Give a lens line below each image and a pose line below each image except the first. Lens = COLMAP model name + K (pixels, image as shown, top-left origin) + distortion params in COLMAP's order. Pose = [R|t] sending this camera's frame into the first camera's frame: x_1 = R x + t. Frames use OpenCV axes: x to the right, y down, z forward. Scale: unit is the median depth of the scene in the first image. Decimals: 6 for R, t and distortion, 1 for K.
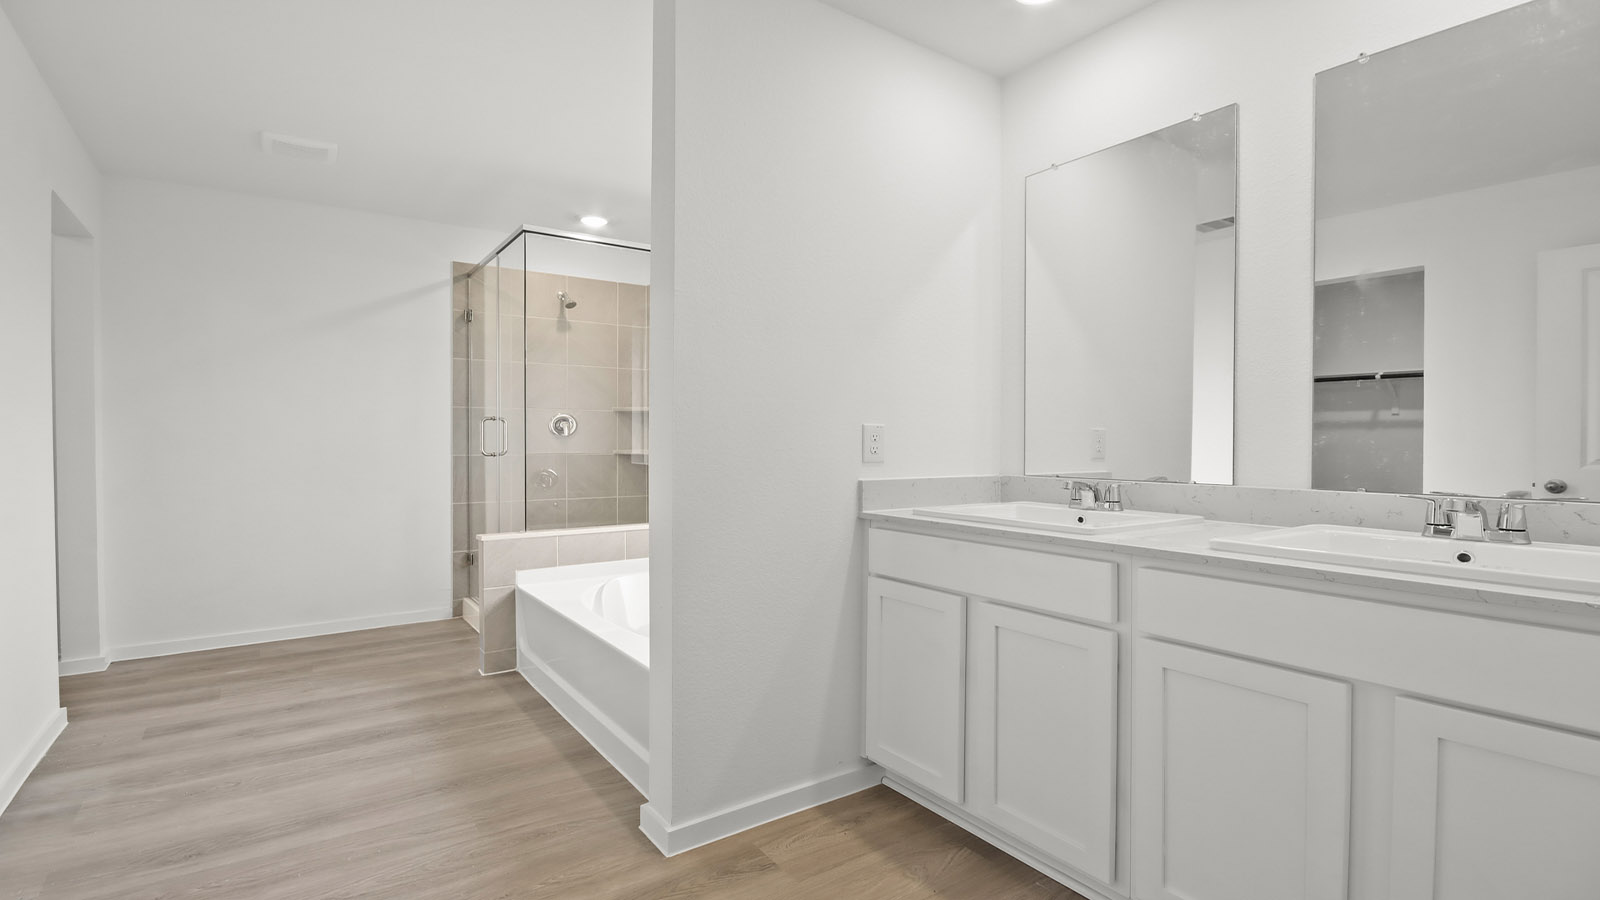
lens RADIAL K [[745.7, 0, 798.3], [0, 745.7, 454.5], [0, 0, 1]] dist [0.000512, -0.000229]
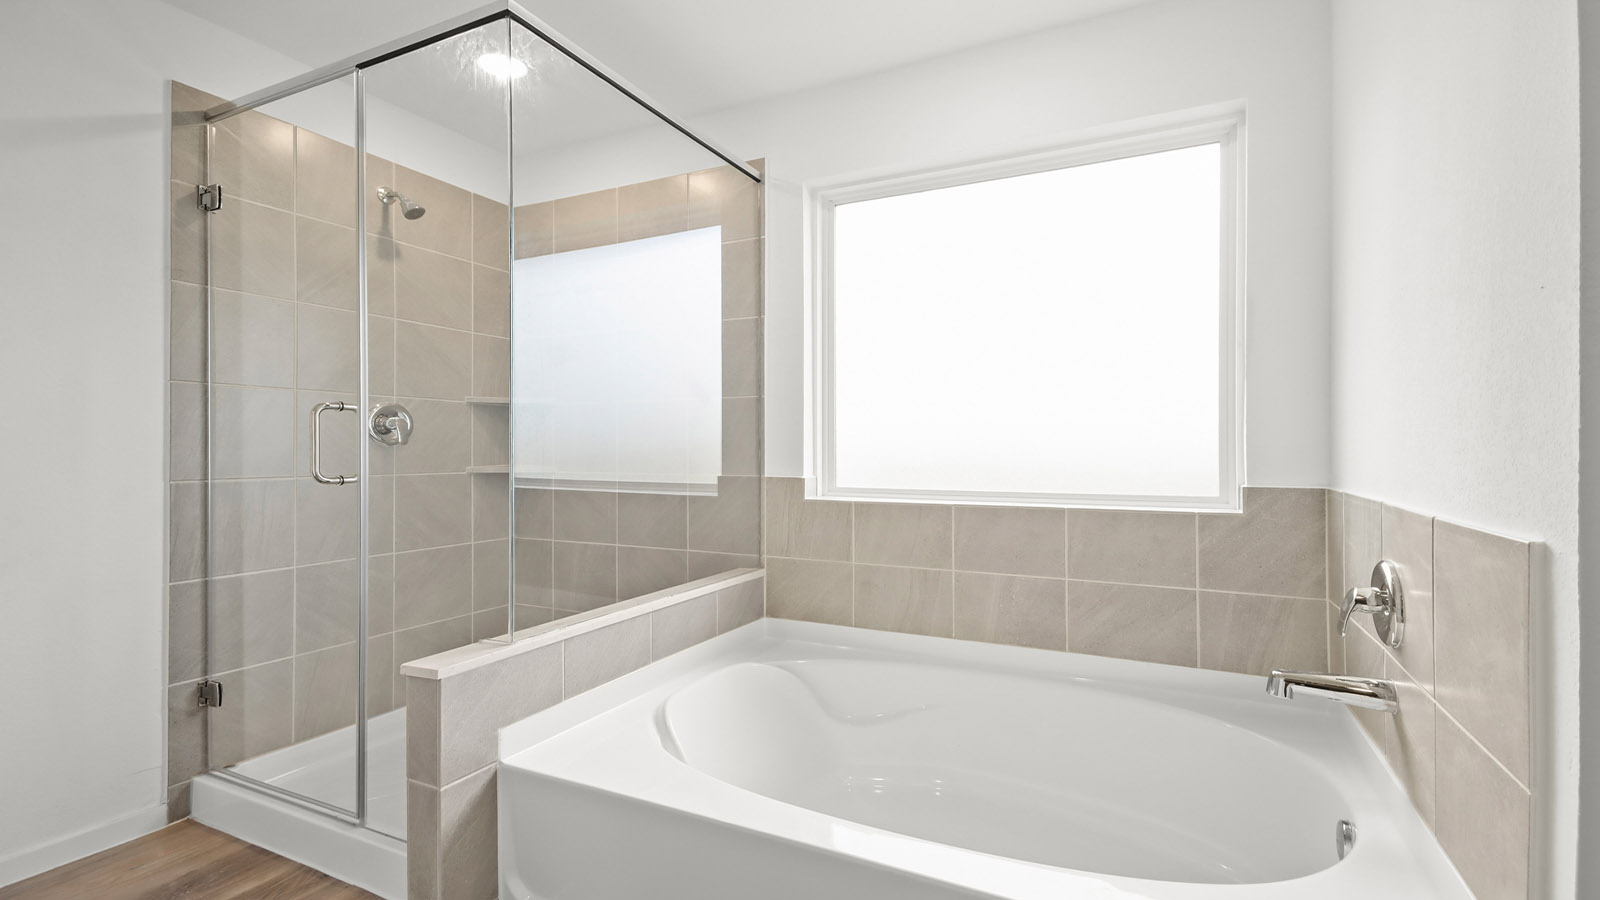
lens RADIAL K [[731.9, 0, 800.0], [0, 731.9, 450.0], [0, 0, 1]] dist [0.002139, -0.000322]
pose [[0.868486, -0.000663, 0.495713, -0.342983], [0.008356, 0.999877, -0.013302, -0.010433], [-0.495643, 0.015695, 0.868384, 0.388644]]
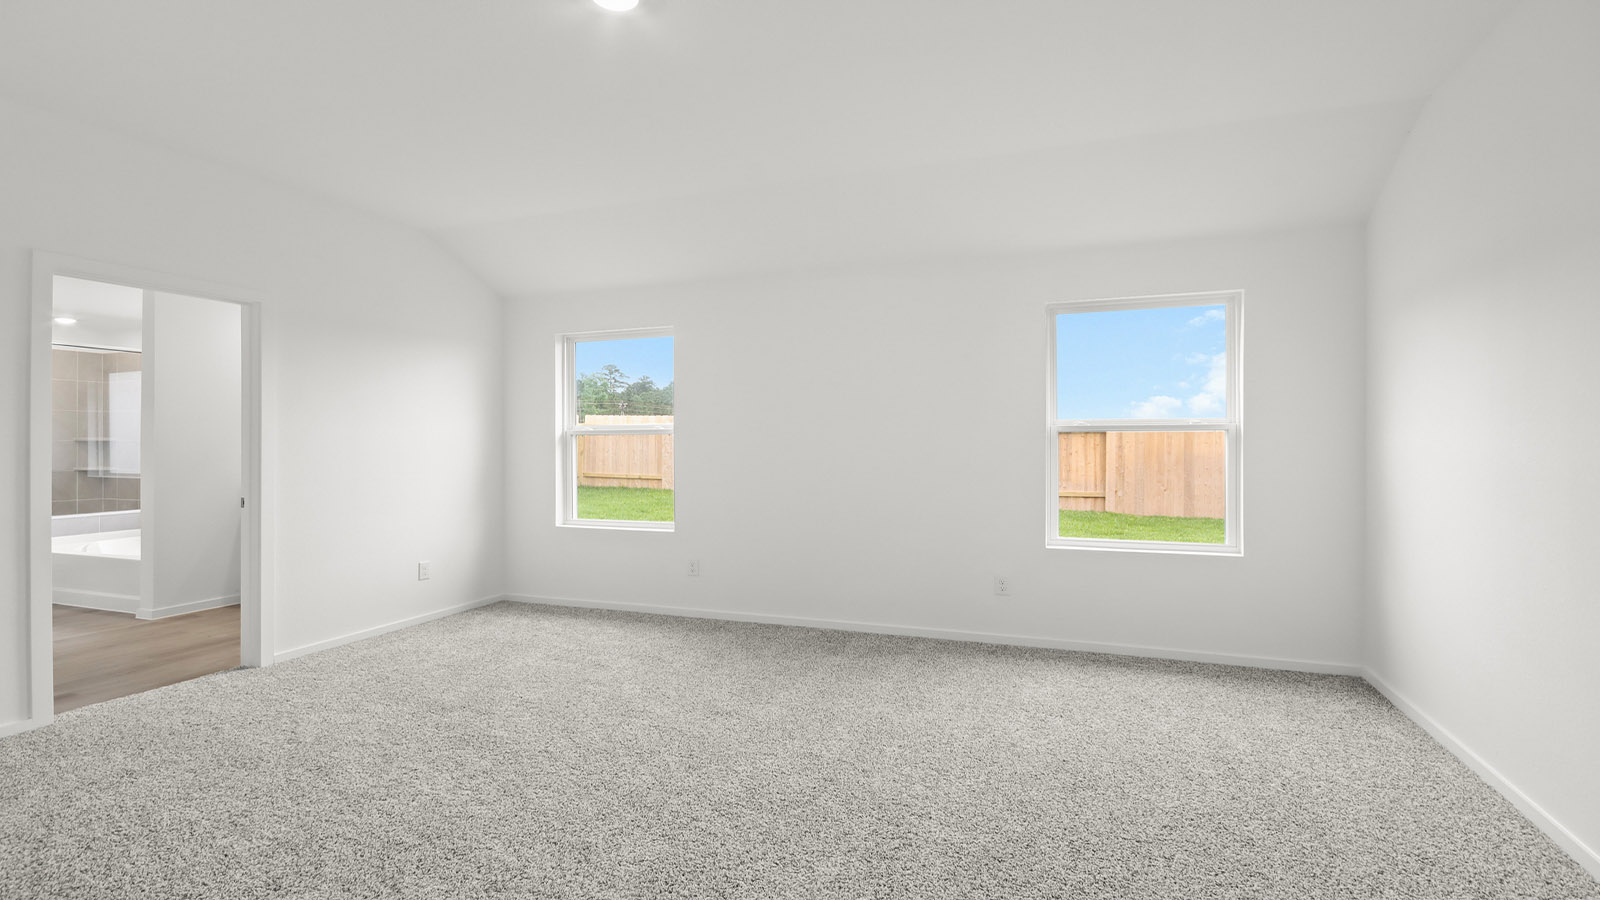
lens RADIAL K [[745.7, 0, 798.3], [0, 745.7, 454.5], [0, 0, 1]] dist [0.000512, -0.000229]
pose [[0.813606, 0.011364, 0.581306, 0.068483], [-0.006895, 0.999927, -0.009897, -0.030272], [-0.581376, 0.004045, 0.813625, -1.152571]]
